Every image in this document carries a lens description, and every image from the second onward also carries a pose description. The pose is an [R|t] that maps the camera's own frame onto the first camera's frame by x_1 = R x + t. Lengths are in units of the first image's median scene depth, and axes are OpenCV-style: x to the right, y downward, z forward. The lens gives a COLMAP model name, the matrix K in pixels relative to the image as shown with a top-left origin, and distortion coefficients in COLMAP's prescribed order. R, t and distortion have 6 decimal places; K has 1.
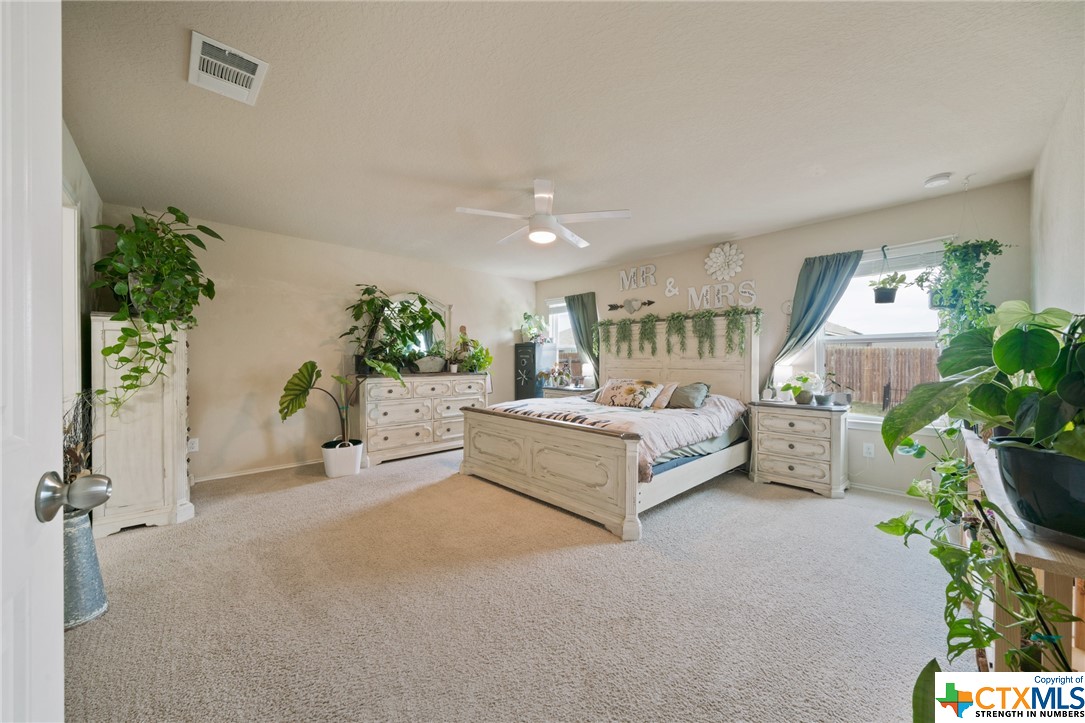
lens RADIAL K [[396.8, 0, 542.5], [0, 396.8, 361.5], [0, 0, 1]] dist [-0.000423, -0.000048]
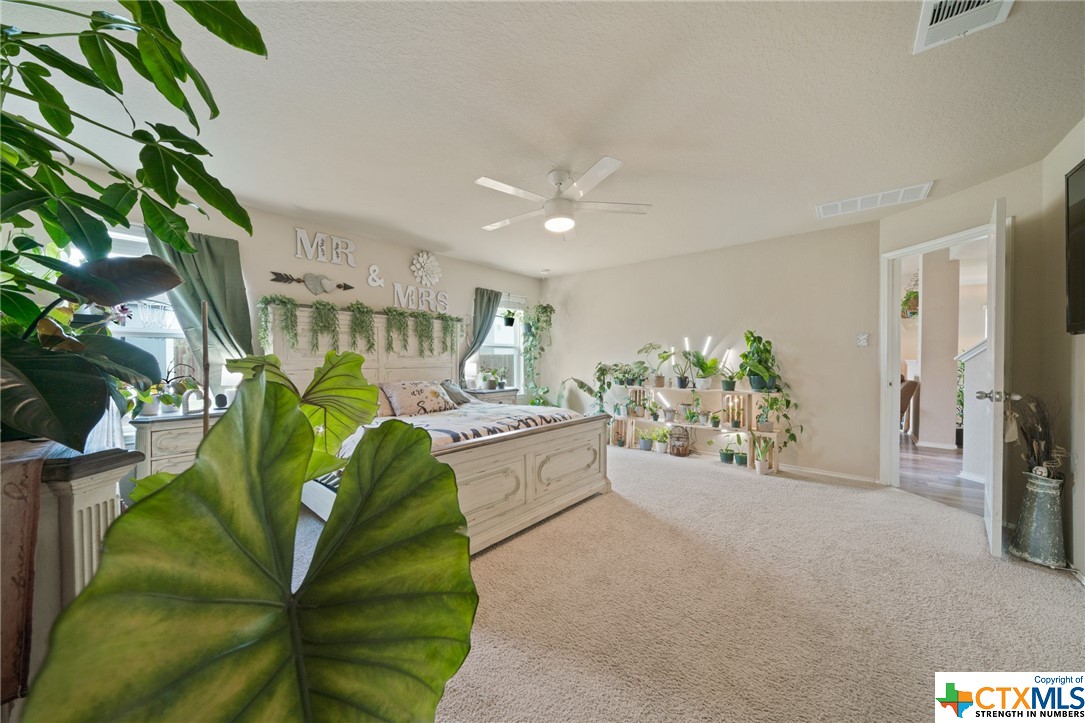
lens RADIAL K [[381.2, 0, 542.9], [0, 381.2, 356.7], [0, 0, 1]] dist [-0.001511, -0.000063]
pose [[-0.125927, 0.007612, 0.992010, -0.610668], [0.004860, 0.999963, -0.007056, -0.000969], [-0.992028, 0.003933, -0.125959, 0.804590]]
